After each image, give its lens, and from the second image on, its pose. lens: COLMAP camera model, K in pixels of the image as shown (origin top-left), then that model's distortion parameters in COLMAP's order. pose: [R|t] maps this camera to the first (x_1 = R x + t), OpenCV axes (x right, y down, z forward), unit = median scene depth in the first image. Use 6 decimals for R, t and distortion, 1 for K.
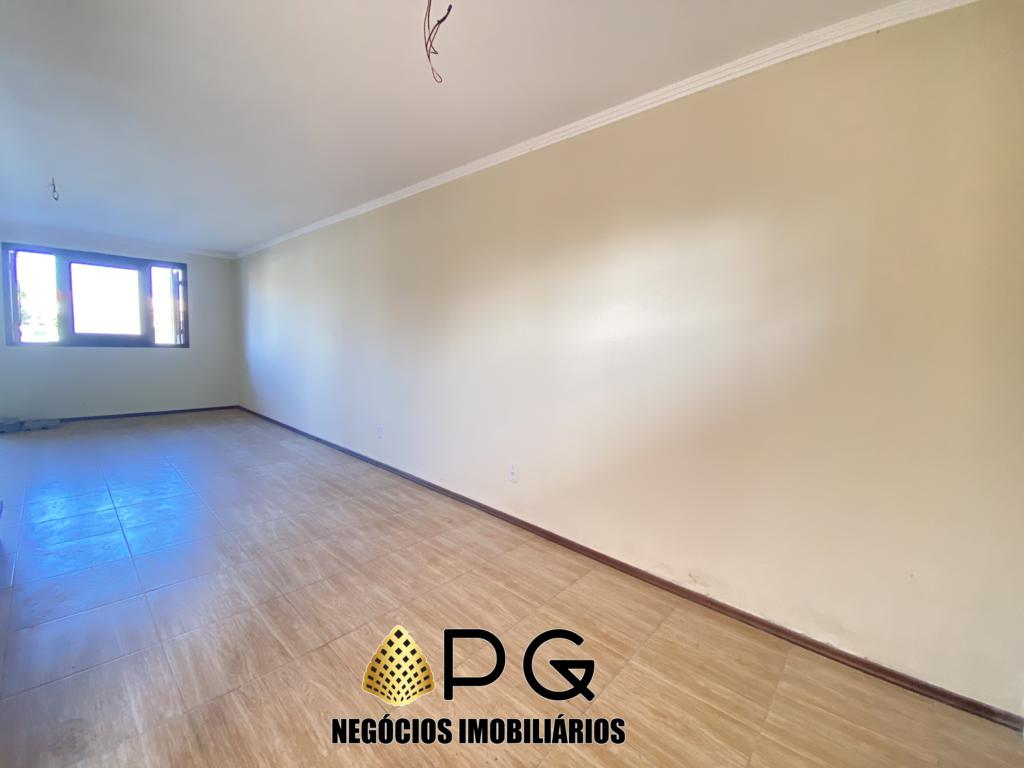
lens RADIAL K [[418.3, 0, 512.3], [0, 418.3, 385.7], [0, 0, 1]] dist [0.033917, -0.023085]
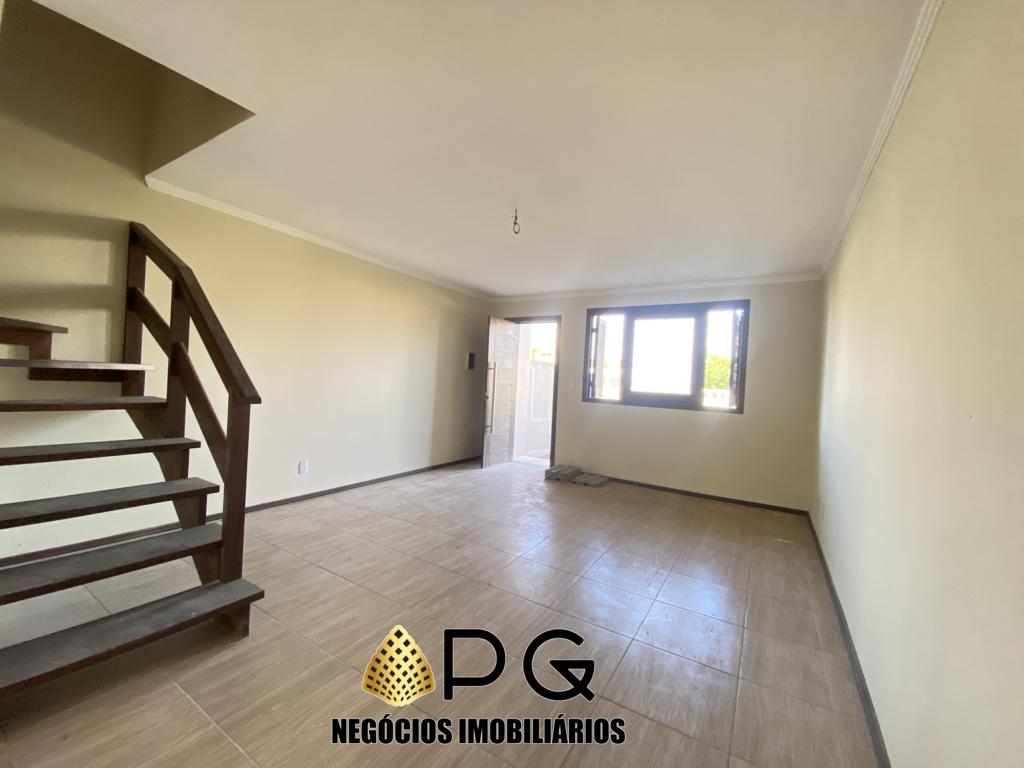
lens RADIAL K [[418.3, 0, 512.3], [0, 418.3, 385.7], [0, 0, 1]] dist [0.033917, -0.023085]
pose [[0.164969, -0.014500, -0.986192, -0.135313], [-0.153992, 0.987251, -0.040276, -0.054067], [0.974203, 0.158510, 0.160633, 0.543122]]
